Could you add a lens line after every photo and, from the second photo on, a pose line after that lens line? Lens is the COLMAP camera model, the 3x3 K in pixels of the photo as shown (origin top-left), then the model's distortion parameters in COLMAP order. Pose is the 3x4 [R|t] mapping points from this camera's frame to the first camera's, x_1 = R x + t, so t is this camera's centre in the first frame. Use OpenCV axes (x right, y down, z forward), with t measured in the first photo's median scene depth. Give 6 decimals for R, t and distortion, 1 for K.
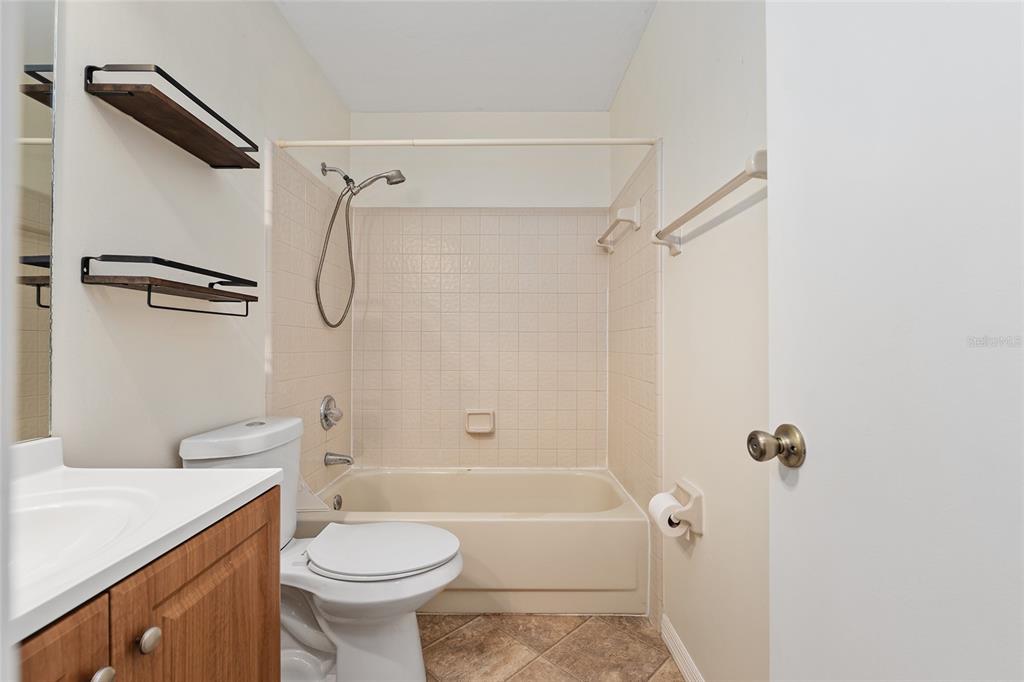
lens RADIAL K [[447.7, 0, 492.3], [0, 447.7, 345.3], [0, 0, 1]] dist [-0.003366, 0.000039]
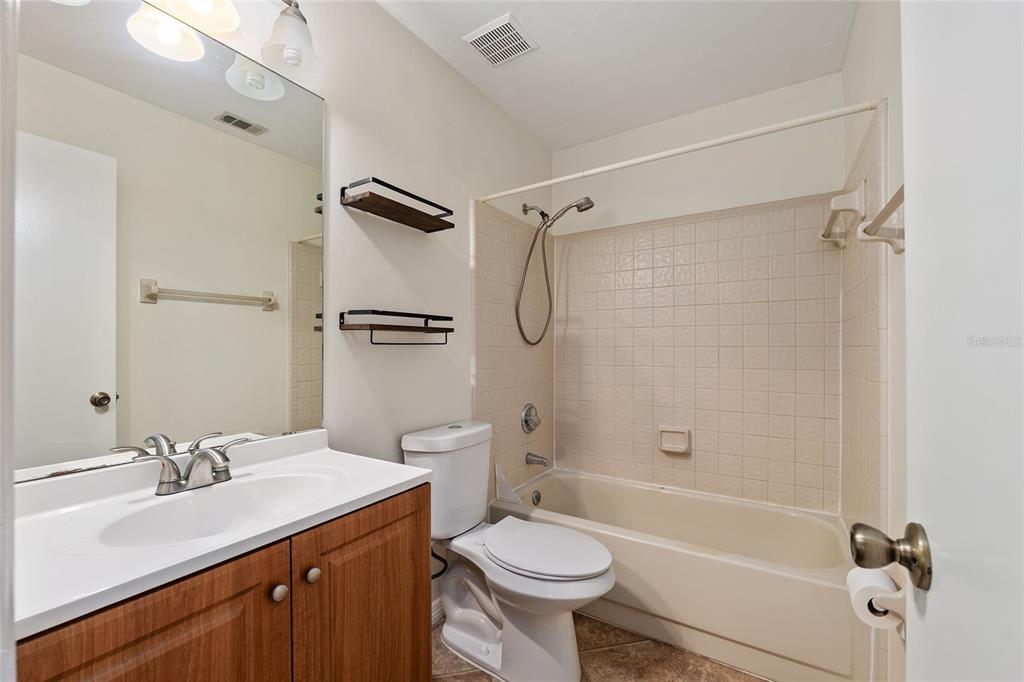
lens RADIAL K [[421.4, 0, 491.5], [0, 421.4, 348.9], [0, 0, 1]] dist [-0.011624, 0.000556]
pose [[0.839022, -0.006789, -0.544055, 0.204449], [0.009231, 0.999956, 0.001759, -0.046404], [0.544019, -0.006498, 0.839048, 0.042267]]
